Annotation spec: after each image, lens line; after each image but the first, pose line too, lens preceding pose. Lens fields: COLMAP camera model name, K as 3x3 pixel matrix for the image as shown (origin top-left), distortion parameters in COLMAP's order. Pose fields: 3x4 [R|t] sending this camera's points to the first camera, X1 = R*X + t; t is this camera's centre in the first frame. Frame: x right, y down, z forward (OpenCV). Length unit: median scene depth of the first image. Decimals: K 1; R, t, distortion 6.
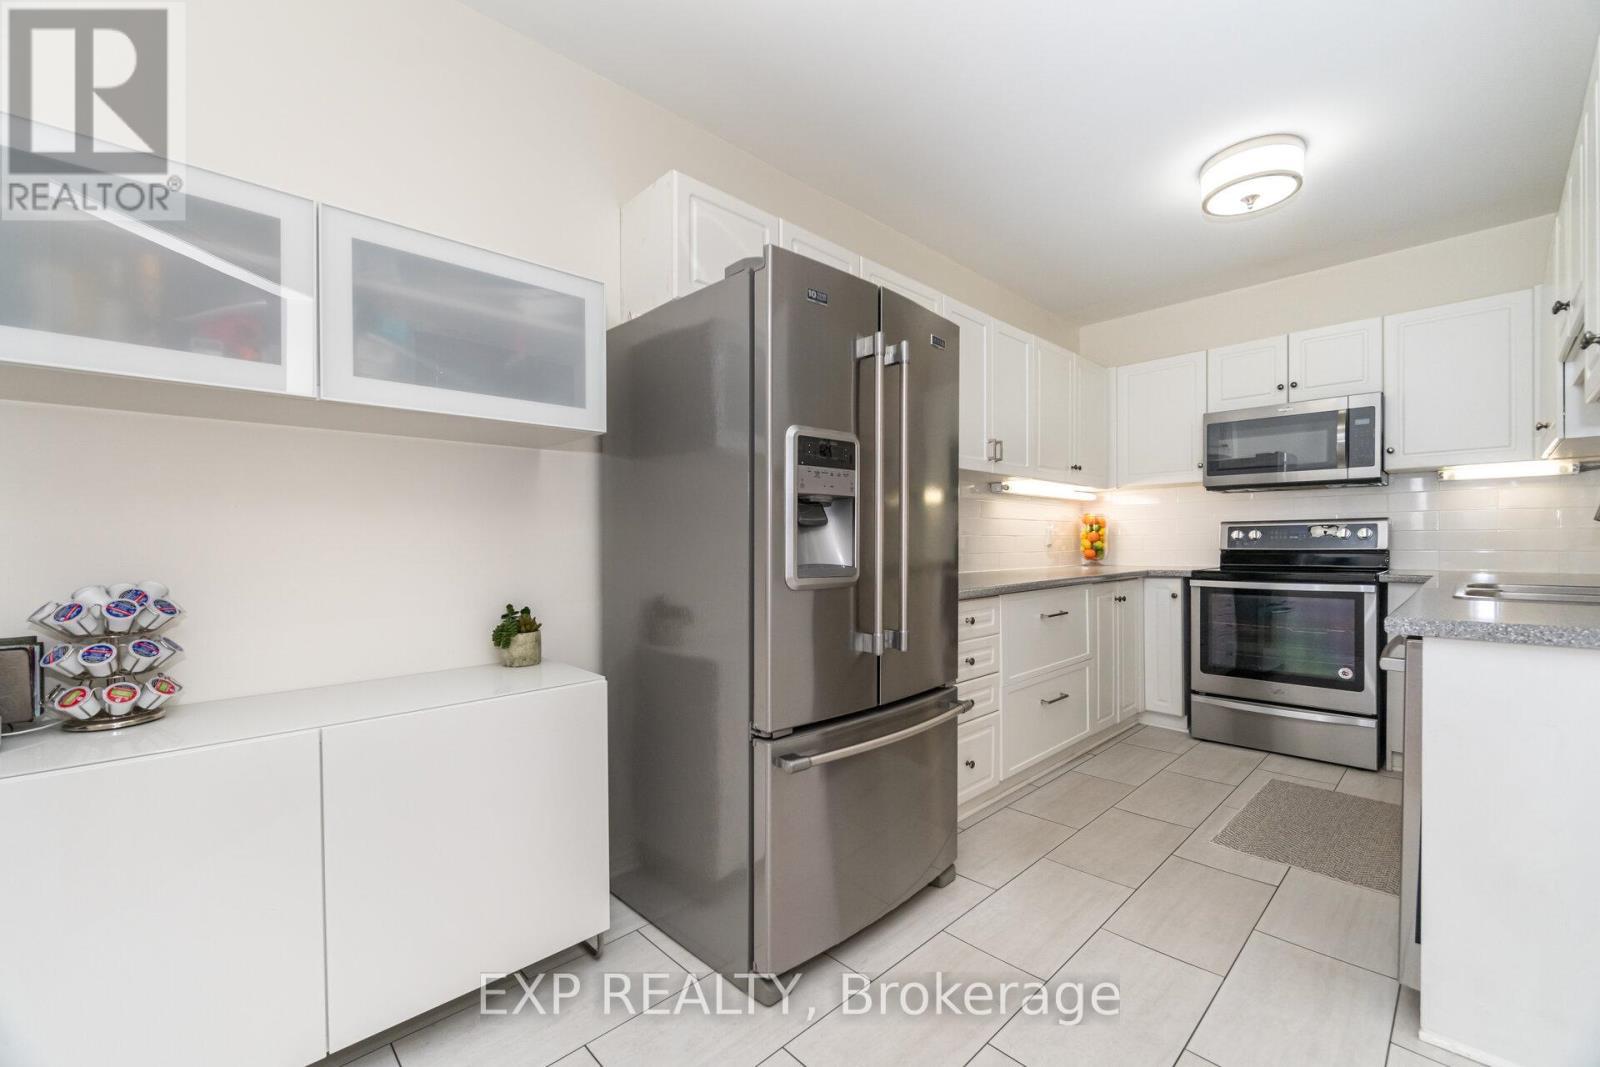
lens RADIAL K [[655.0, 0, 796.0], [0, 655.0, 545.5], [0, 0, 1]] dist [-0.000831, -0.000397]
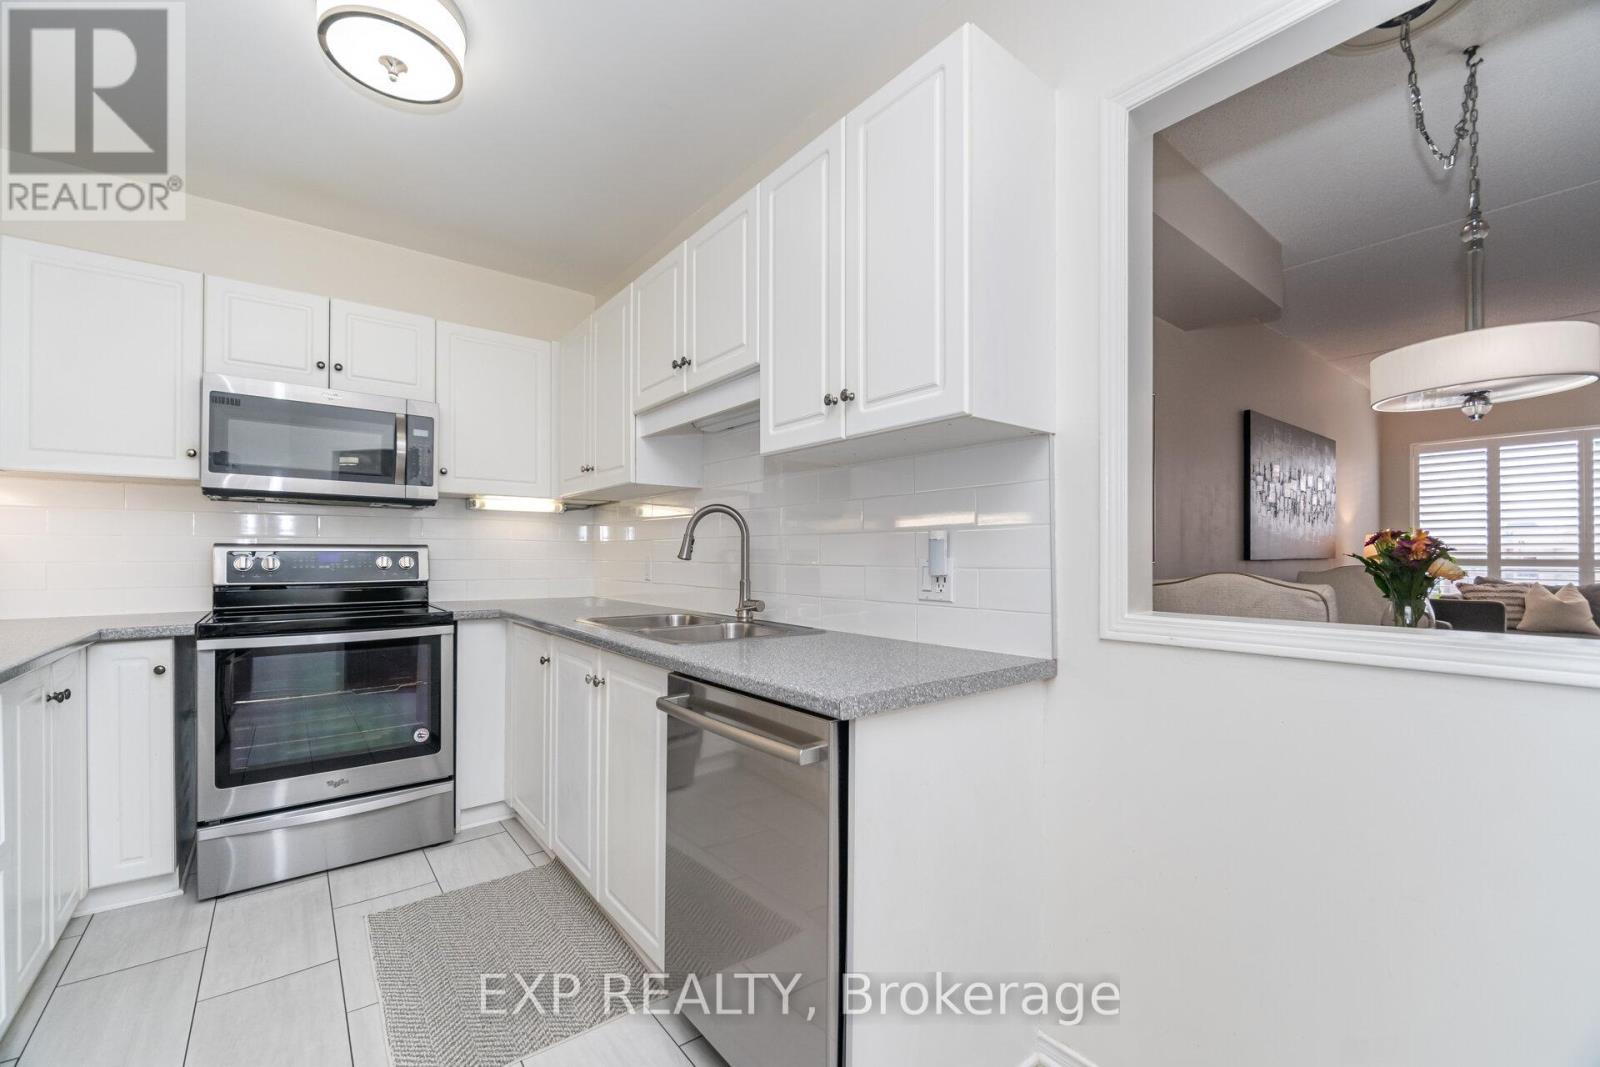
lens RADIAL K [[654.8, 0, 797.2], [0, 654.8, 552.9], [0, 0, 1]] dist [0.000456, -0.004139]
pose [[0.099482, 0.010520, 0.994984, 0.065208], [0.002863, 0.999937, -0.010858, -0.021919], [-0.995035, 0.003929, 0.099446, 0.428085]]
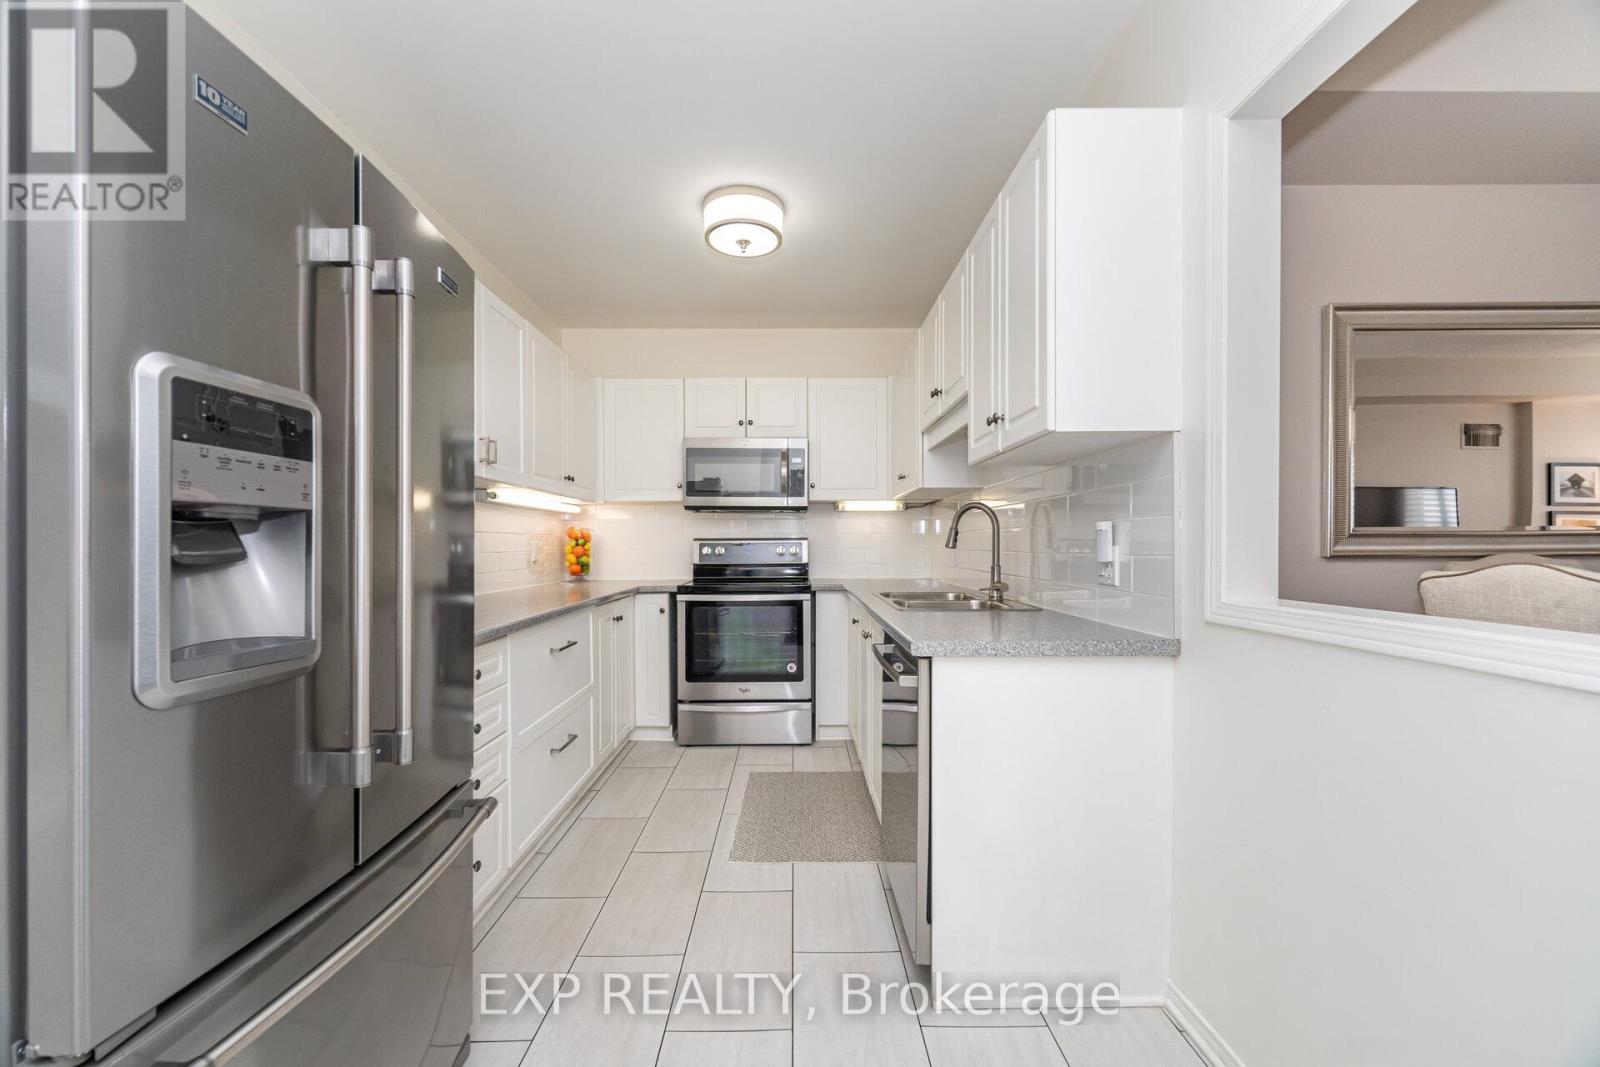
lens RADIAL K [[641.6, 0, 797.6], [0, 641.6, 548.2], [0, 0, 1]] dist [0.000211, -0.000381]
pose [[0.685947, -0.000113, 0.727651, -0.011226], [0.002803, 0.999993, -0.002488, -0.020699], [-0.727646, 0.003746, 0.685943, 0.172936]]
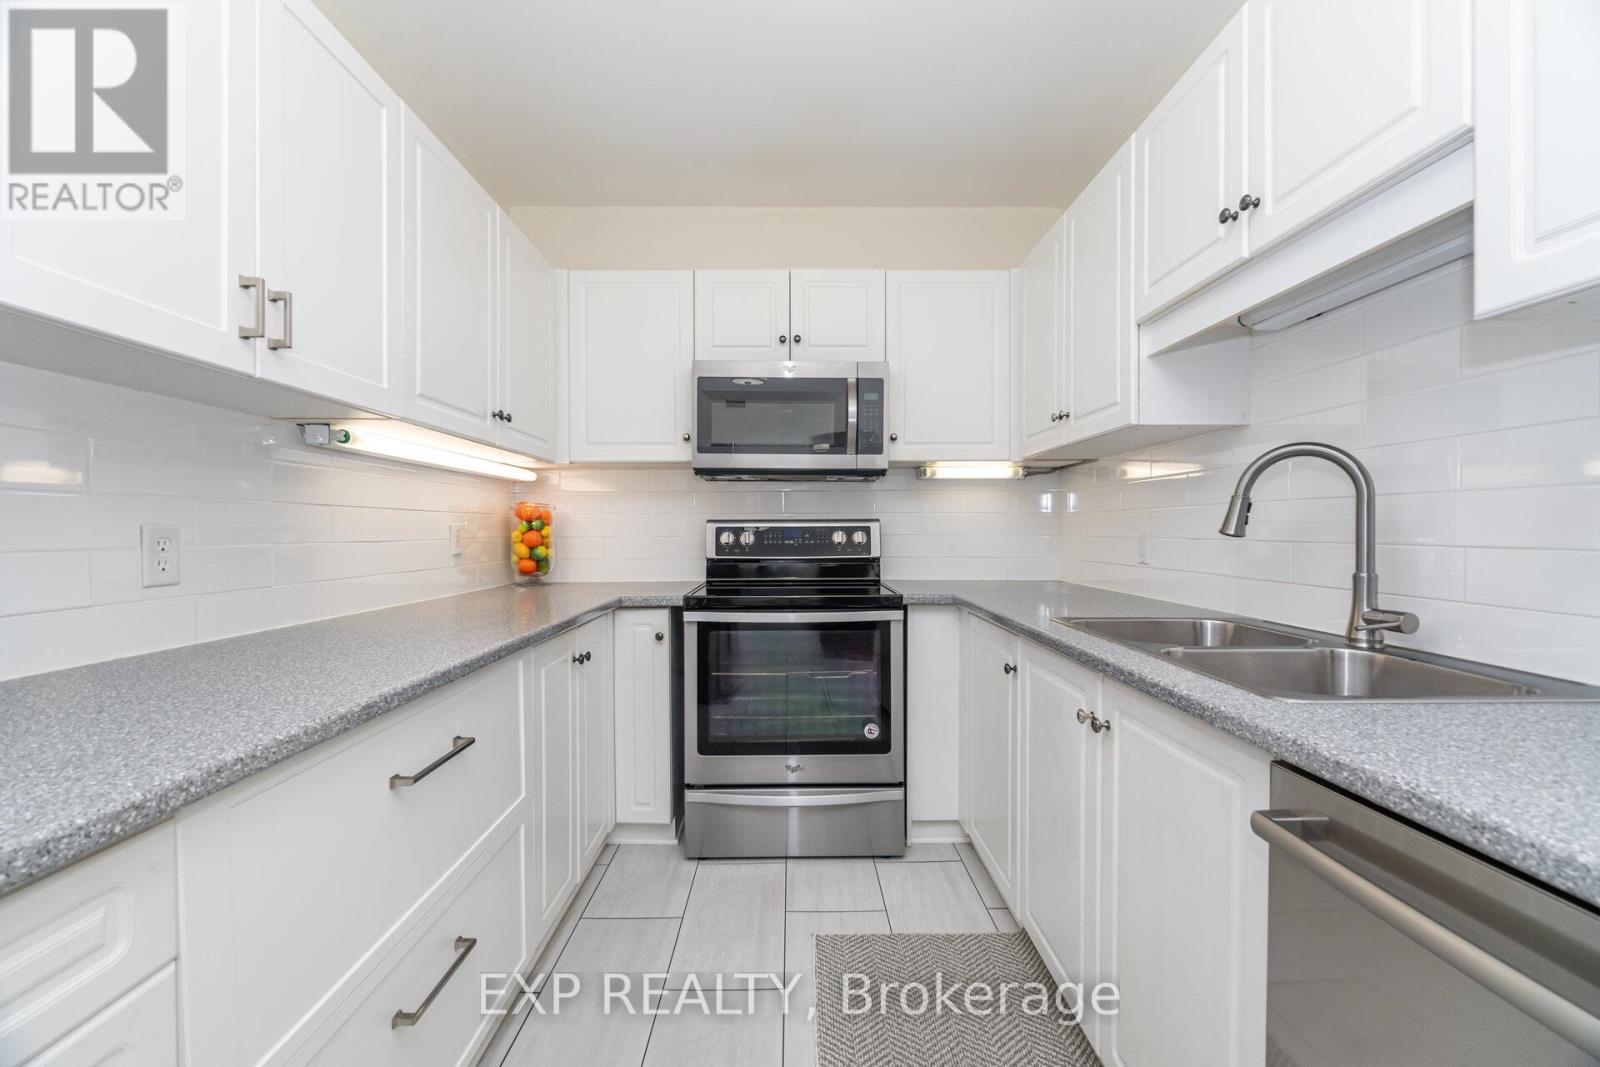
lens RADIAL K [[647.8, 0, 795.6], [0, 647.8, 535.0], [0, 0, 1]] dist [-0.000068, -0.000560]
pose [[0.686731, -0.001070, 0.726911, 0.241388], [0.001305, 0.999999, 0.000239, -0.024202], [-0.726910, 0.000784, 0.686732, 0.536386]]
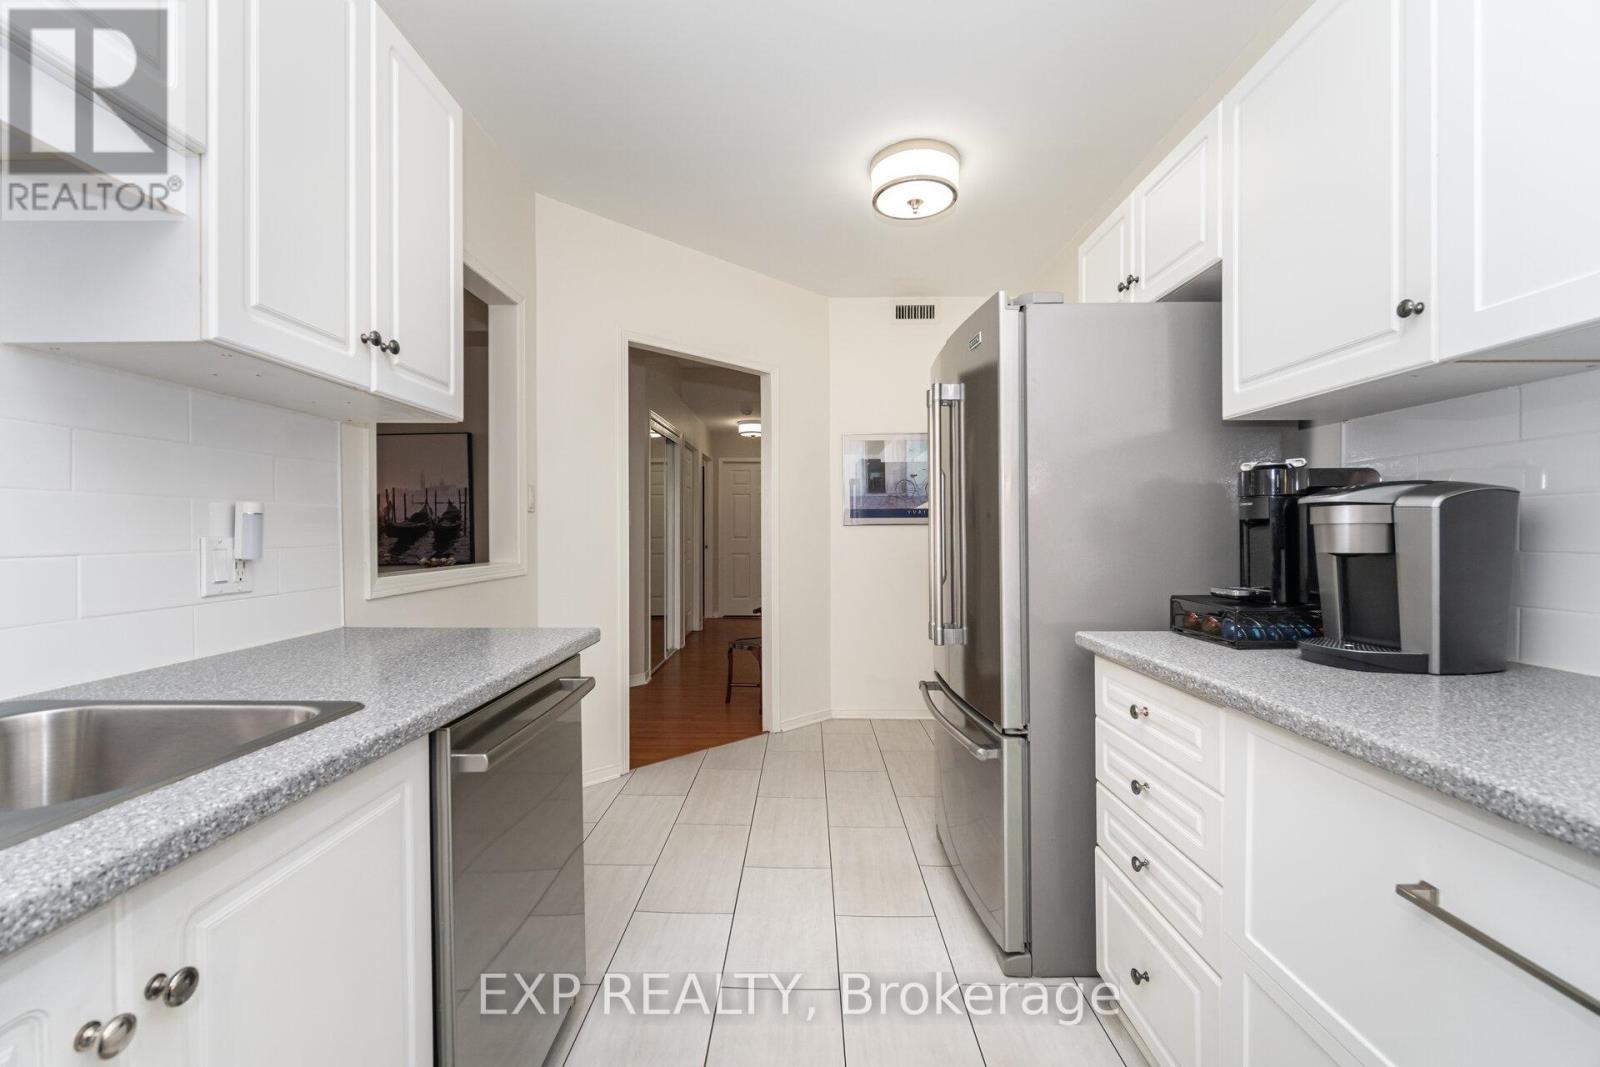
lens RADIAL K [[647.8, 0, 795.6], [0, 647.8, 535.0], [0, 0, 1]] dist [-0.000068, -0.000560]
pose [[-0.703506, 0.011042, -0.710603, 0.648521], [0.000535, 0.999887, 0.015008, -0.029968], [0.710689, 0.010178, -0.703433, 0.899020]]
